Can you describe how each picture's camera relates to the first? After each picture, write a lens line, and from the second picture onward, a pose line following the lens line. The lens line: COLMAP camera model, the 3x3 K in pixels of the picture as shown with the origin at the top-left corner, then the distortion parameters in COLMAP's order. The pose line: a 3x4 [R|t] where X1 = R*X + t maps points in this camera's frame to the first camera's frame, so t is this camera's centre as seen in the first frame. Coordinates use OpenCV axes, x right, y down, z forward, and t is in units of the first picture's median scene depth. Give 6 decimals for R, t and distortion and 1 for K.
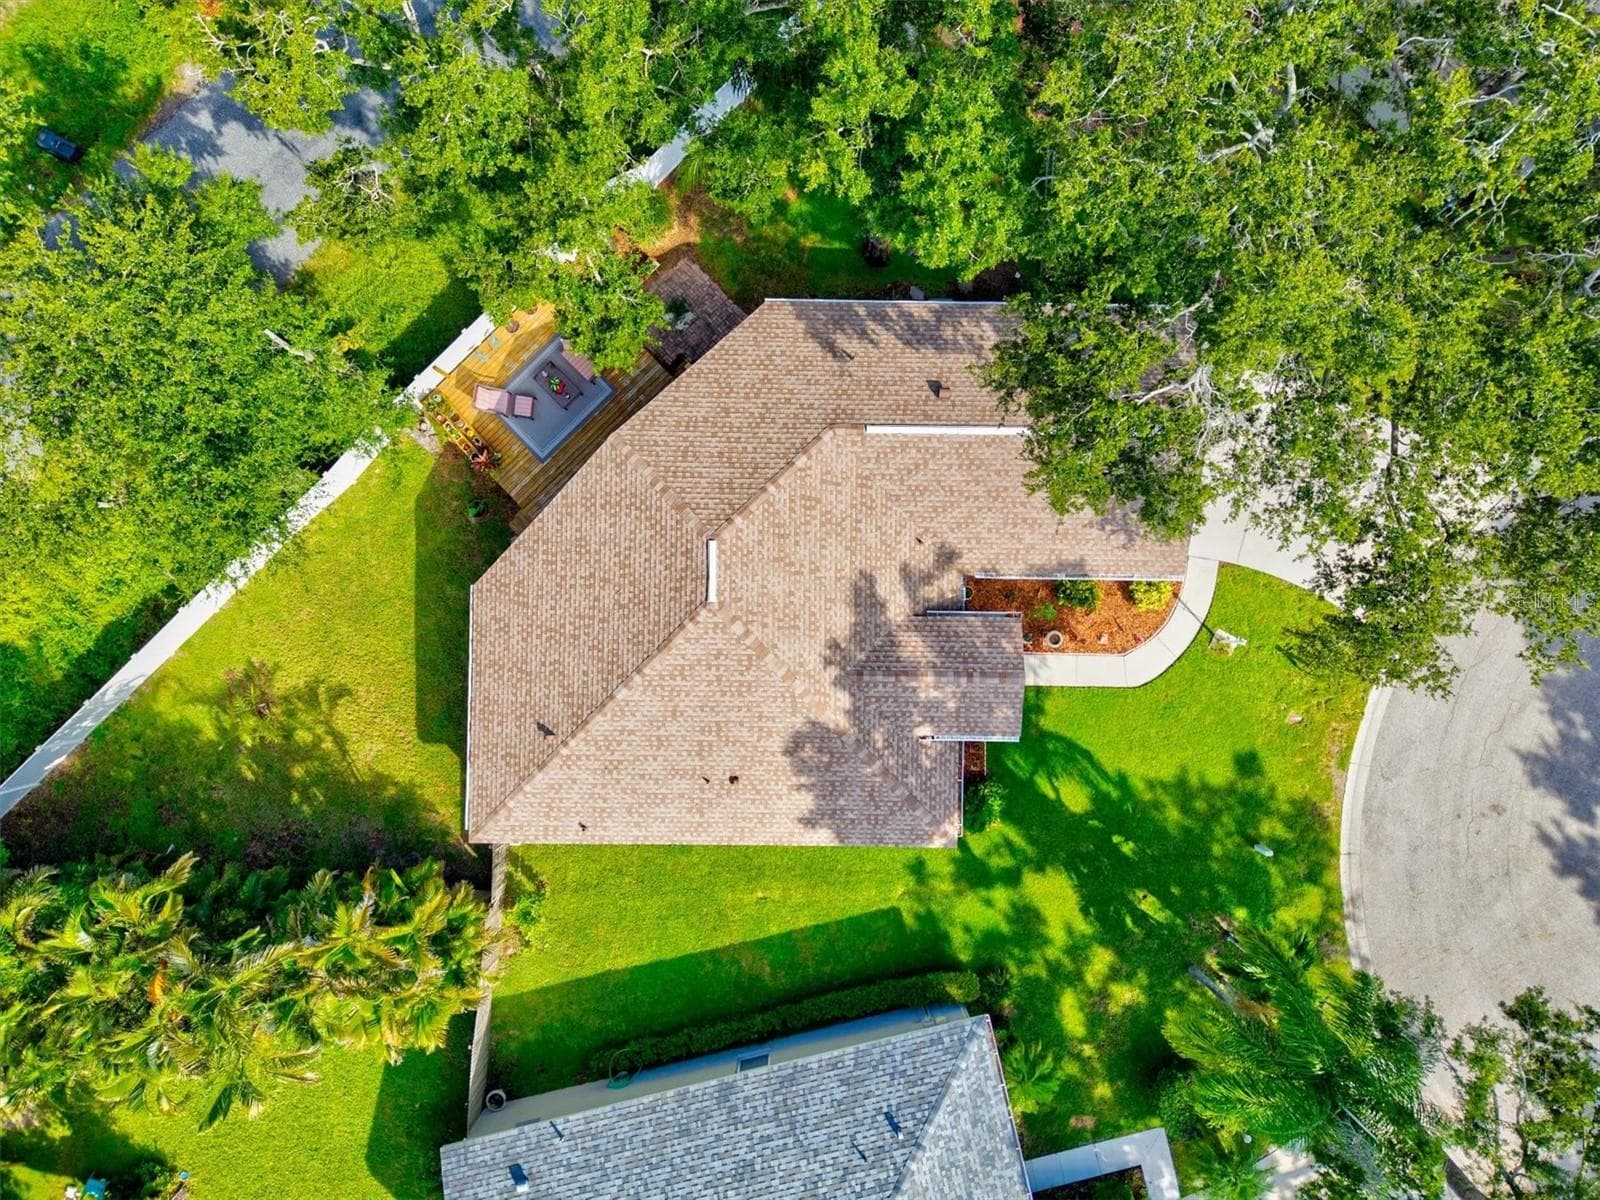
lens RADIAL K [[1185.5, 0, 800.0], [0, 1185.5, 600.0], [0, 0, 1]] dist [-0.008347, -0.004556]
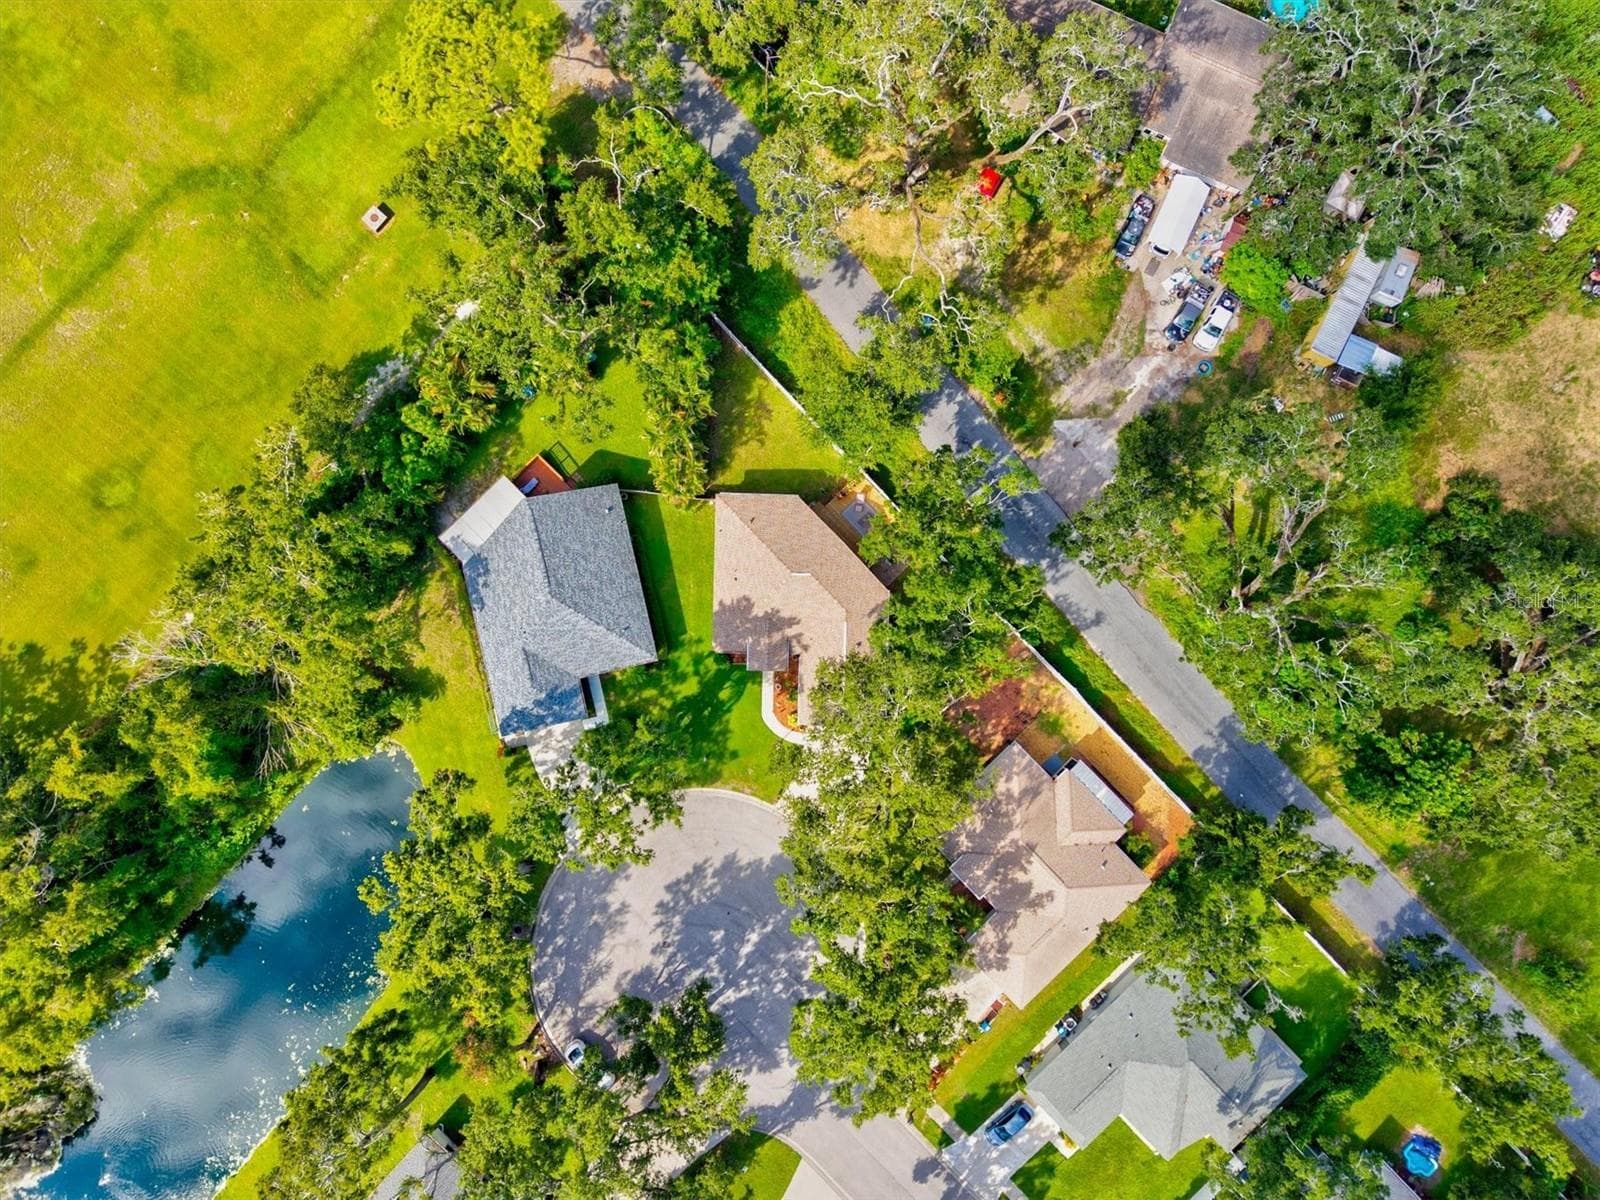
lens RADIAL K [[1185.5, 0, 800.0], [0, 1185.5, 600.0], [0, 0, 1]] dist [-0.008347, -0.004556]
pose [[-0.010227, 0.999857, -0.013456, 0.037597], [-0.999940, -0.010278, -0.003727, -0.007691], [-0.003865, 0.013417, 0.999903, -1.982966]]
